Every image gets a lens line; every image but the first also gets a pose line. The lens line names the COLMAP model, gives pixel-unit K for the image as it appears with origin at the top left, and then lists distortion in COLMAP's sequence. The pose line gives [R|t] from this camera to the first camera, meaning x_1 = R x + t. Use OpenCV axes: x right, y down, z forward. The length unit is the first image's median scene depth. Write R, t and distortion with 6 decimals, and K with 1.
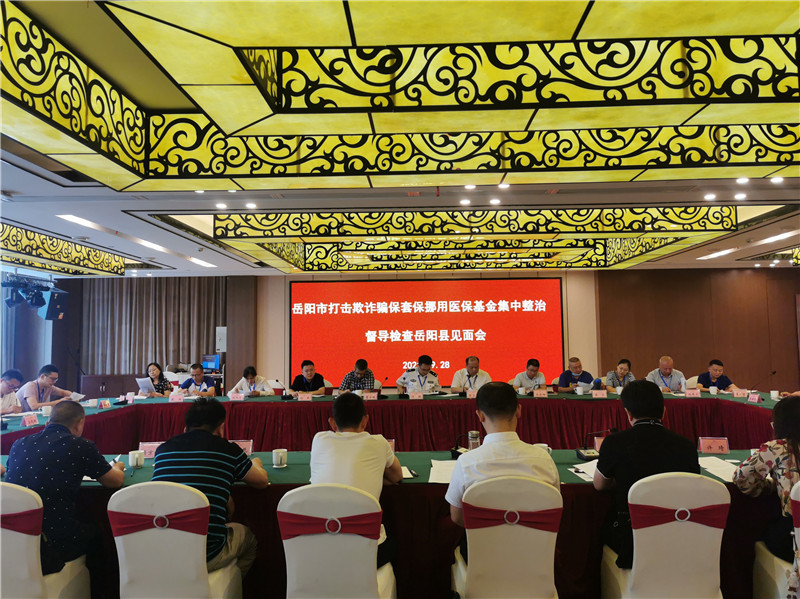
lens RADIAL K [[624.5, 0, 409.9], [0, 624.5, 285.2], [0, 0, 1]] dist [0.050271, -0.051359]
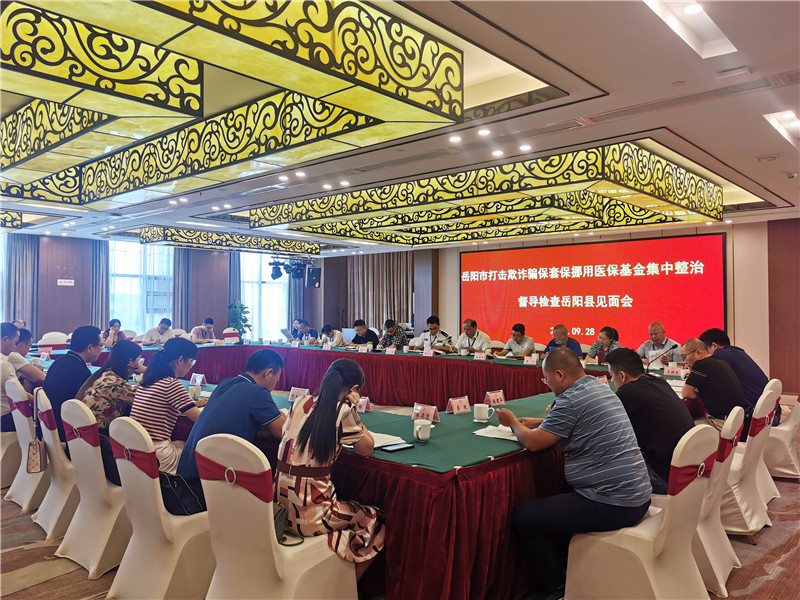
lens RADIAL K [[624.5, 0, 408.2], [0, 624.5, 293.2], [0, 0, 1]] dist [0.050271, -0.051359]
pose [[0.760024, -0.001541, -0.649893, 0.870980], [0.044462, 0.997778, 0.049630, 0.014365], [0.648372, -0.066616, 0.758404, 0.168800]]
